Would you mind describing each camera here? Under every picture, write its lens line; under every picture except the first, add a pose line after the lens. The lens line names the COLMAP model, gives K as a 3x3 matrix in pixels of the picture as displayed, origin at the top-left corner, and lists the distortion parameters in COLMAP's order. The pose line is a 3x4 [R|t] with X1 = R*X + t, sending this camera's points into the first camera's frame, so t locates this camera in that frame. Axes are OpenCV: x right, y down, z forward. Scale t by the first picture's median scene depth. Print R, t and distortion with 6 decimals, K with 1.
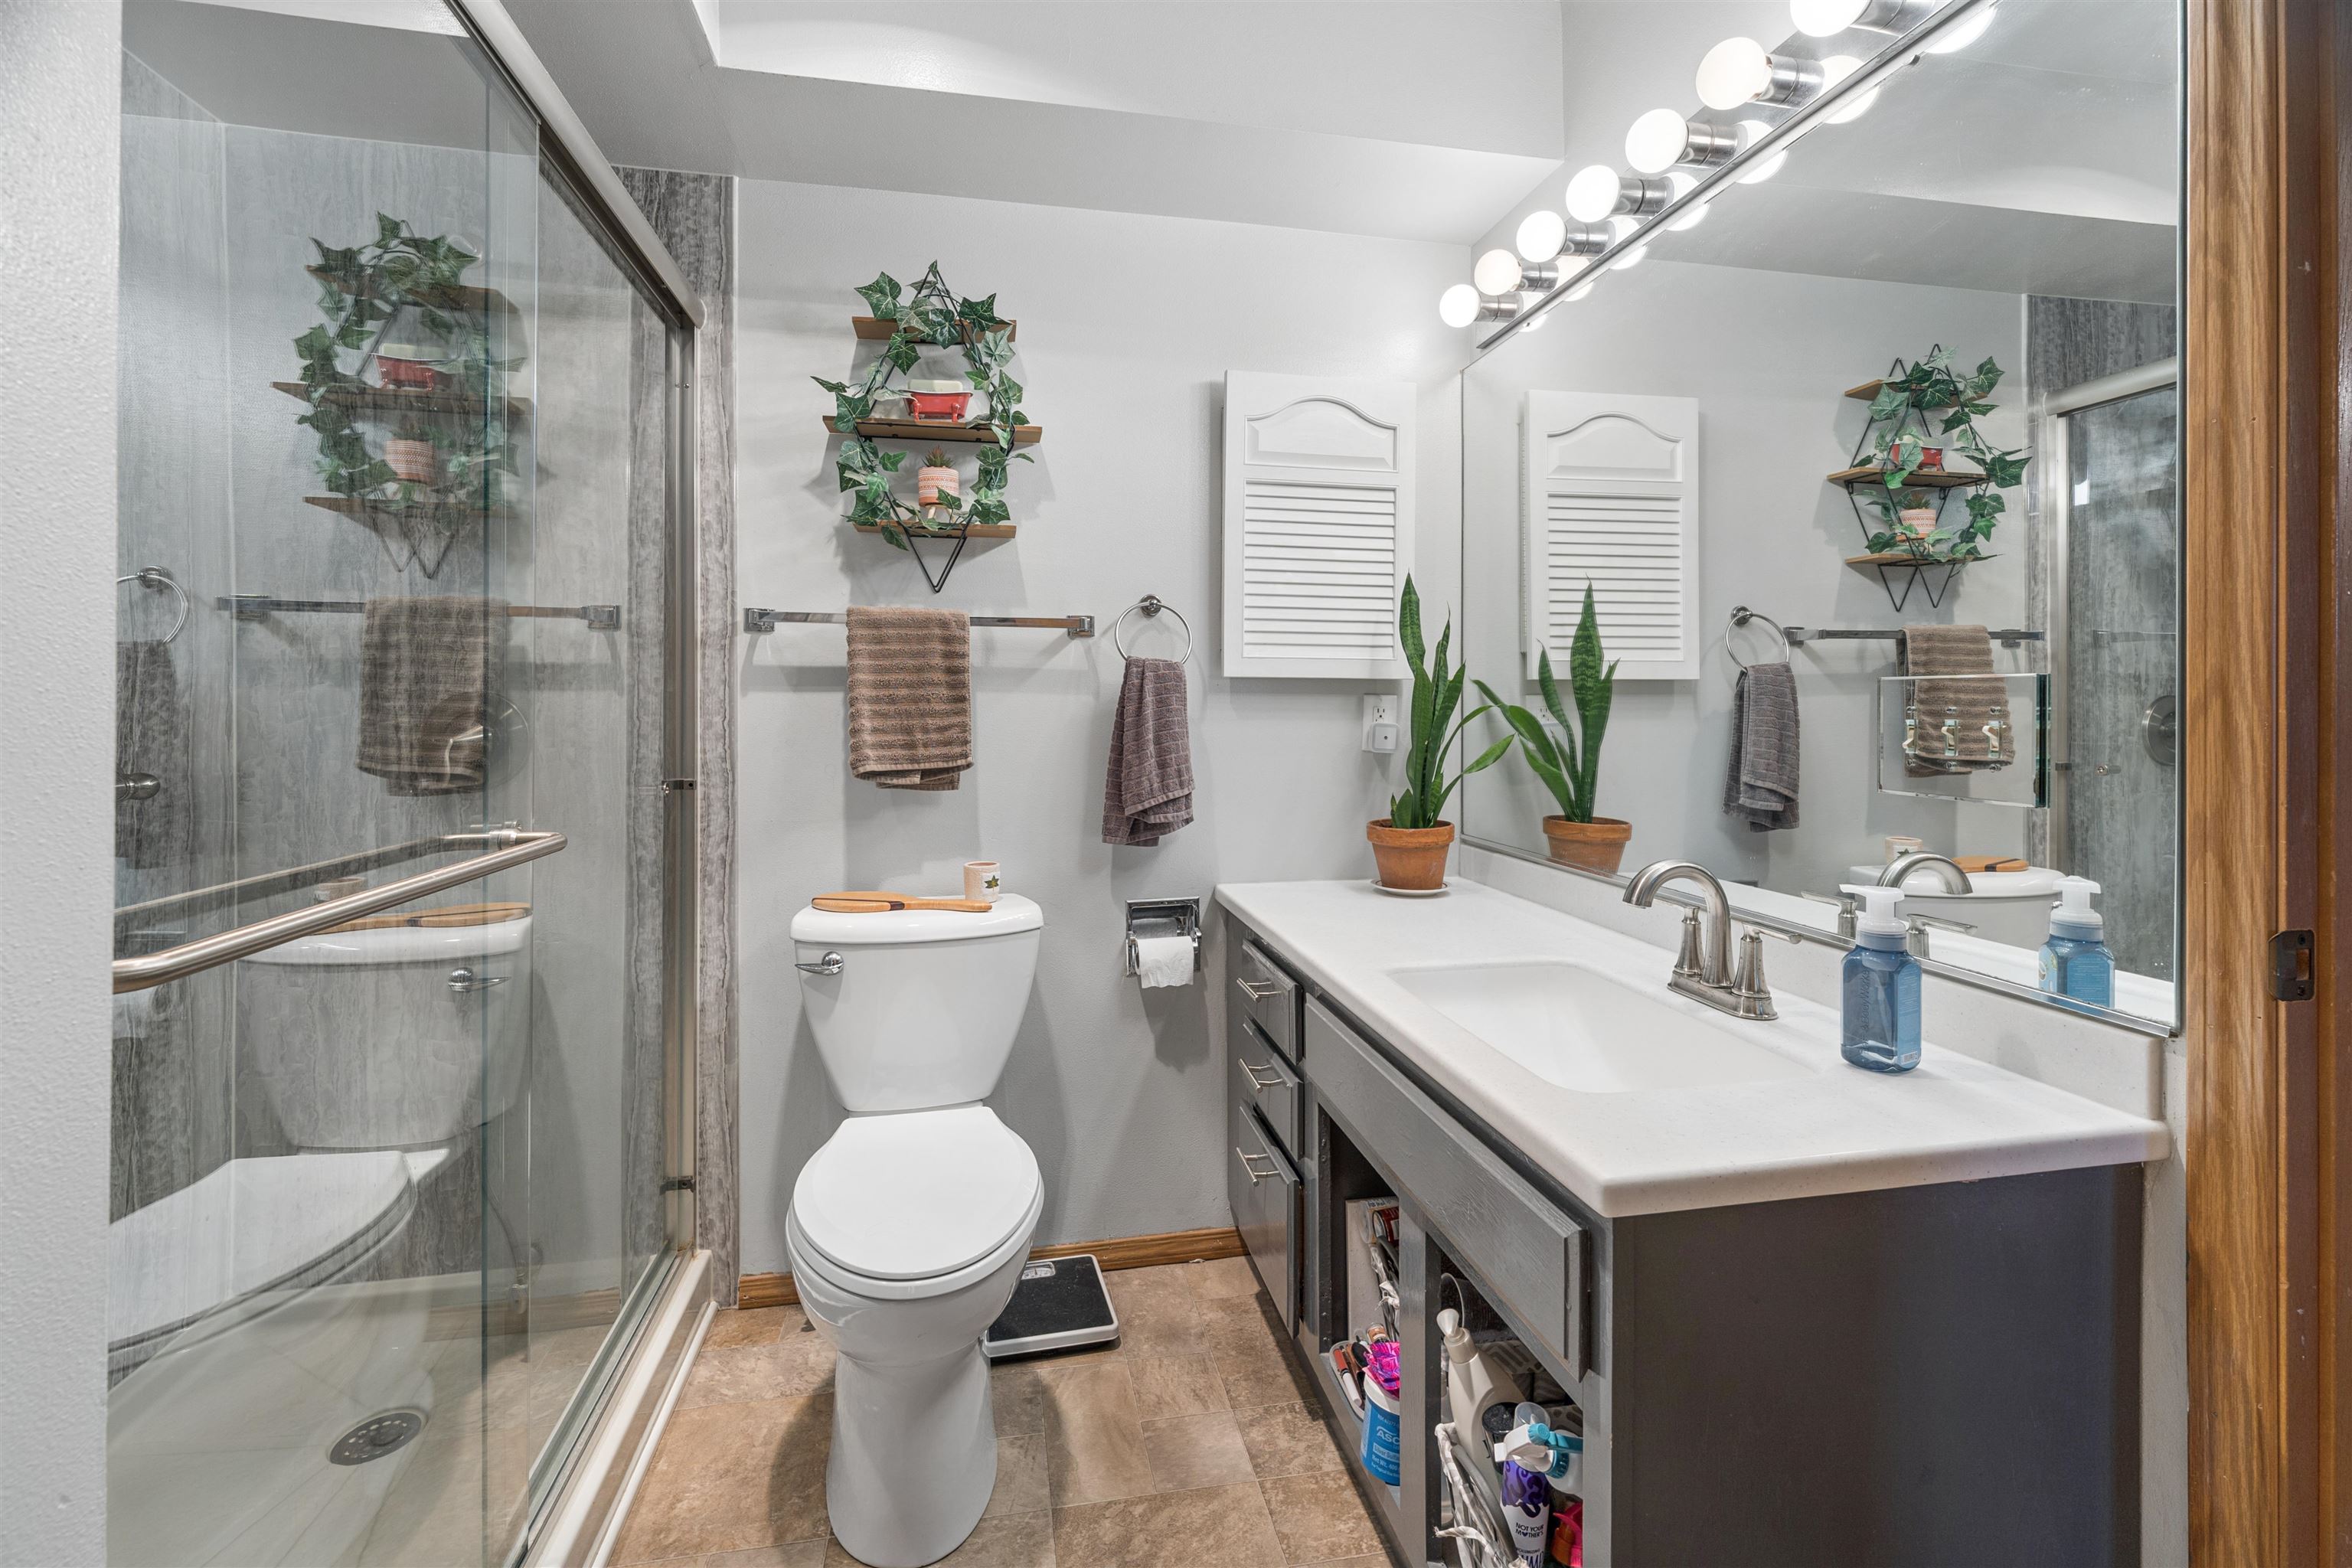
lens RADIAL K [[972.3, 0, 1172.4], [0, 972.3, 704.4], [0, 0, 1]] dist [0.002501, -0.006994]
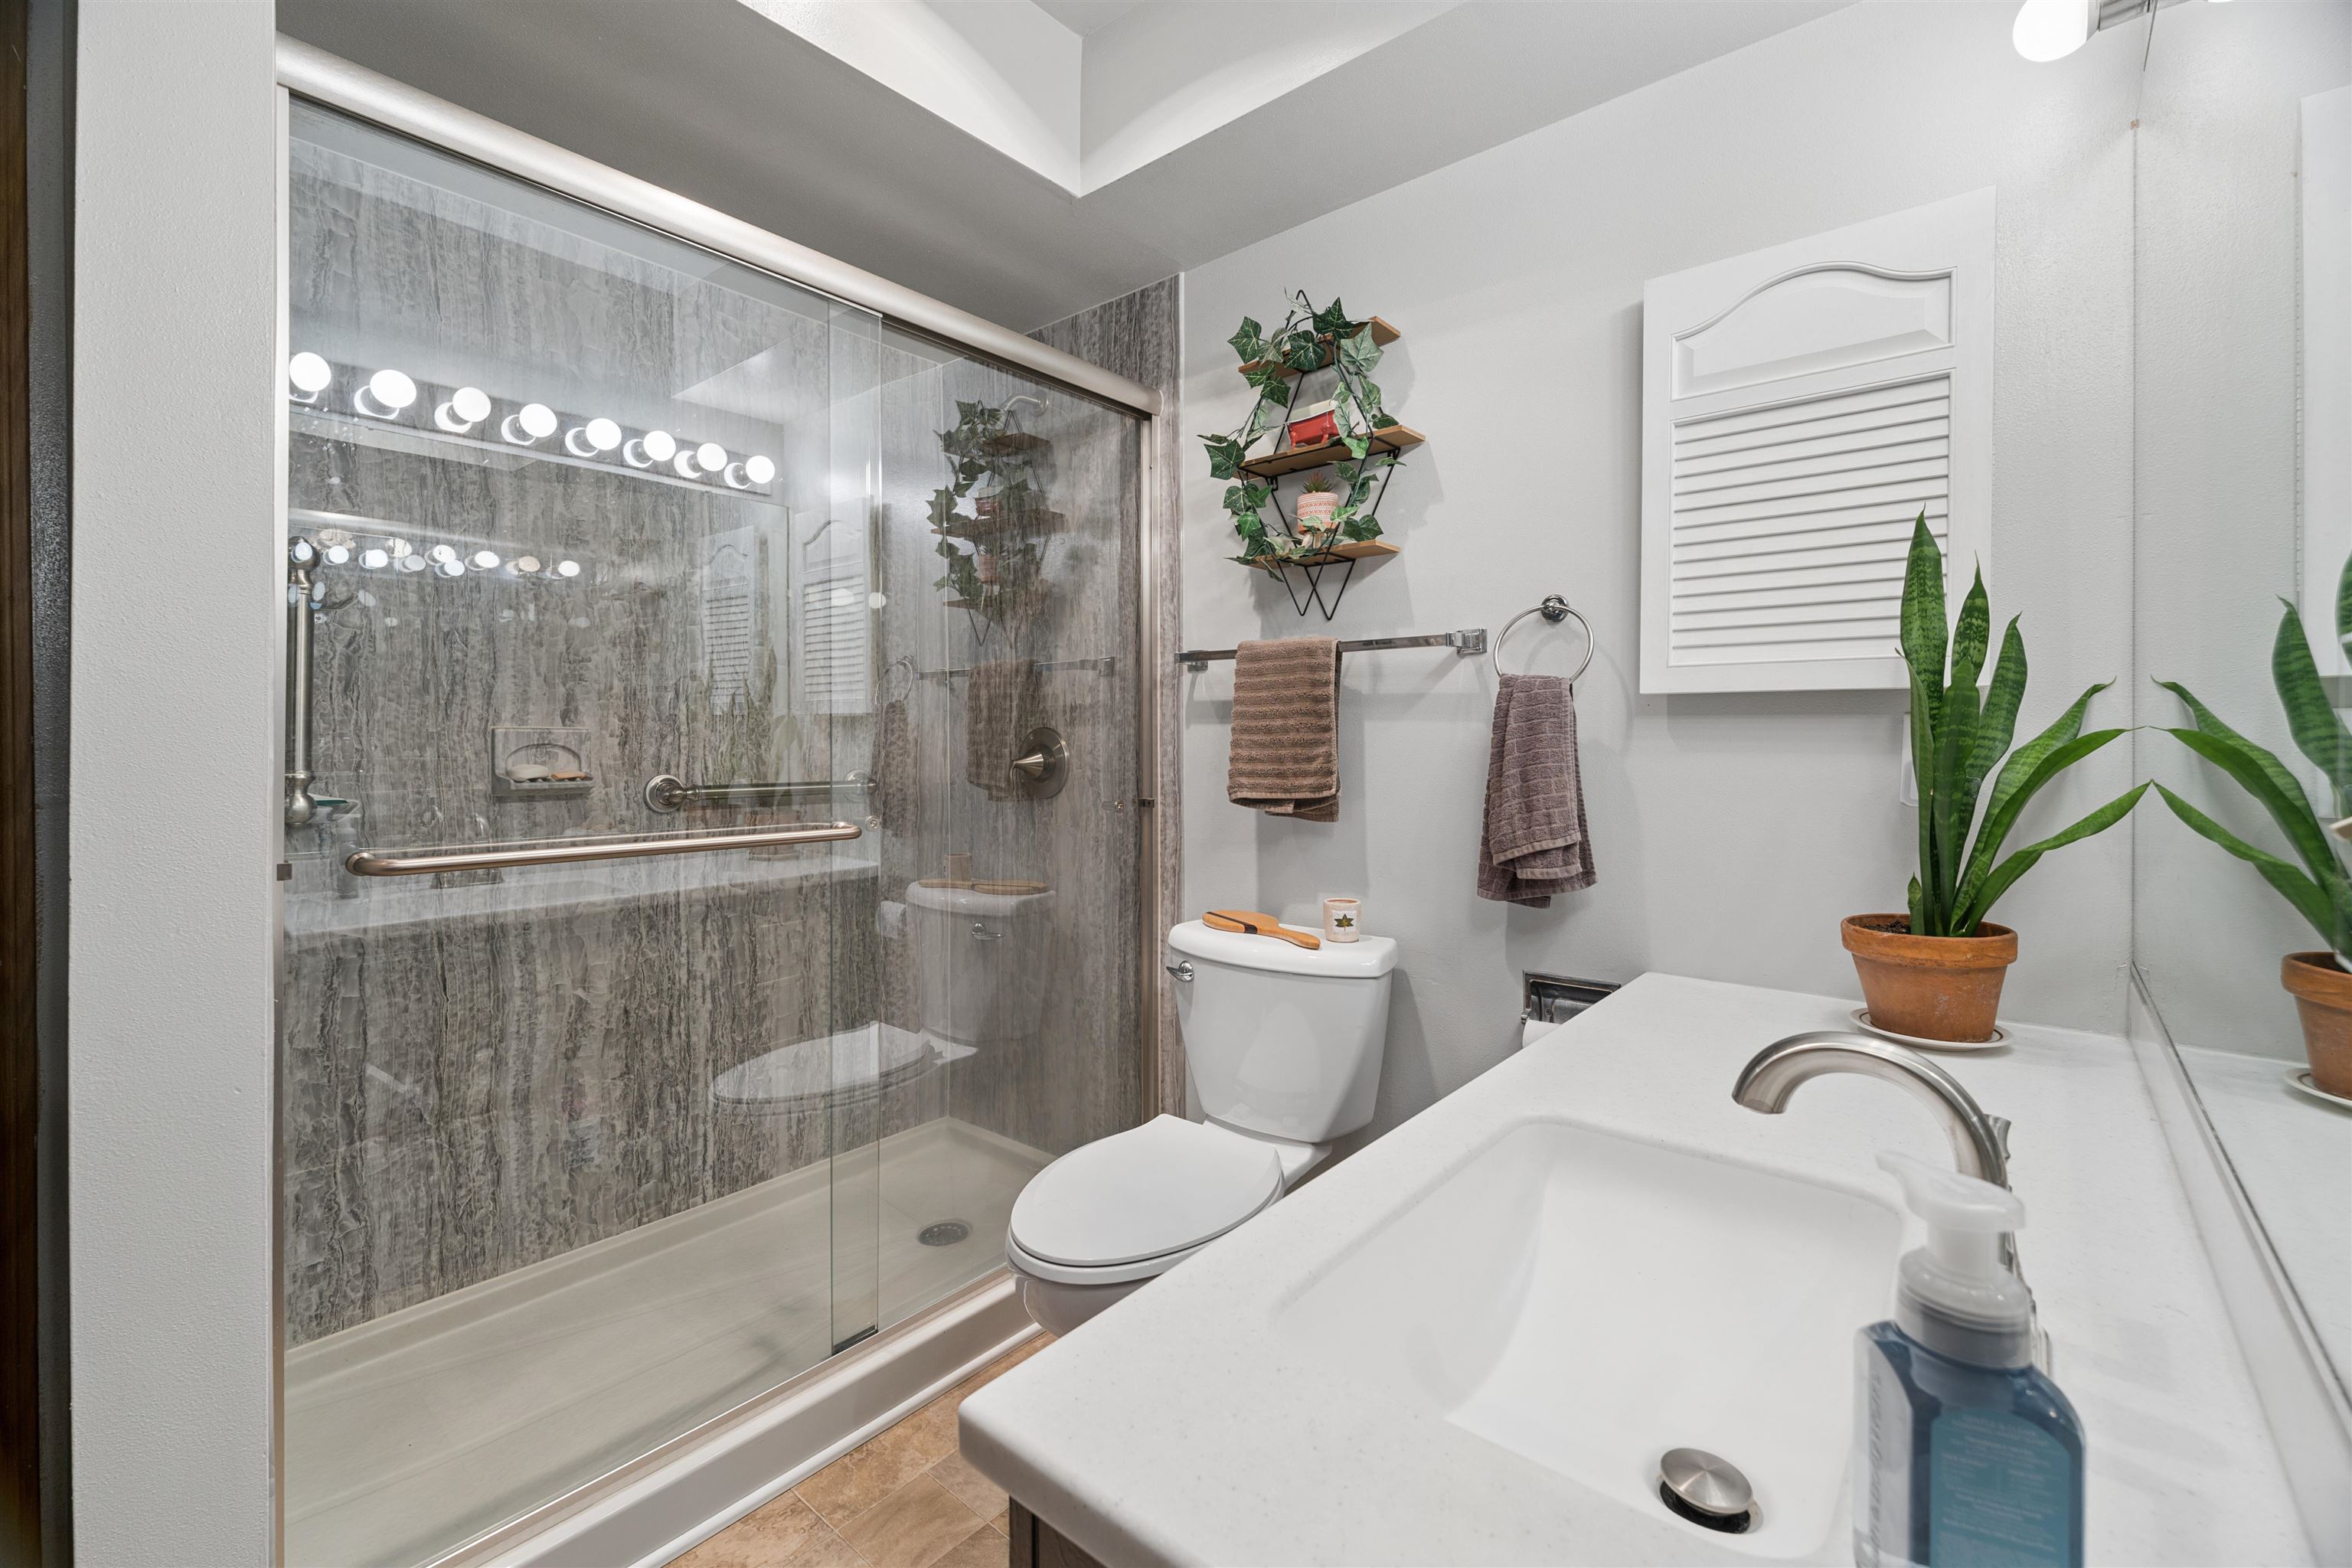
lens RADIAL K [[996.0, 0, 1165.2], [0, 996.0, 743.2], [0, 0, 1]] dist [0.000482, -0.000335]
pose [[0.619078, 0.001321, -0.785328, 0.461941], [0.009374, 0.999915, 0.009071, -0.001500], [0.785273, -0.012977, 0.619013, 0.256210]]
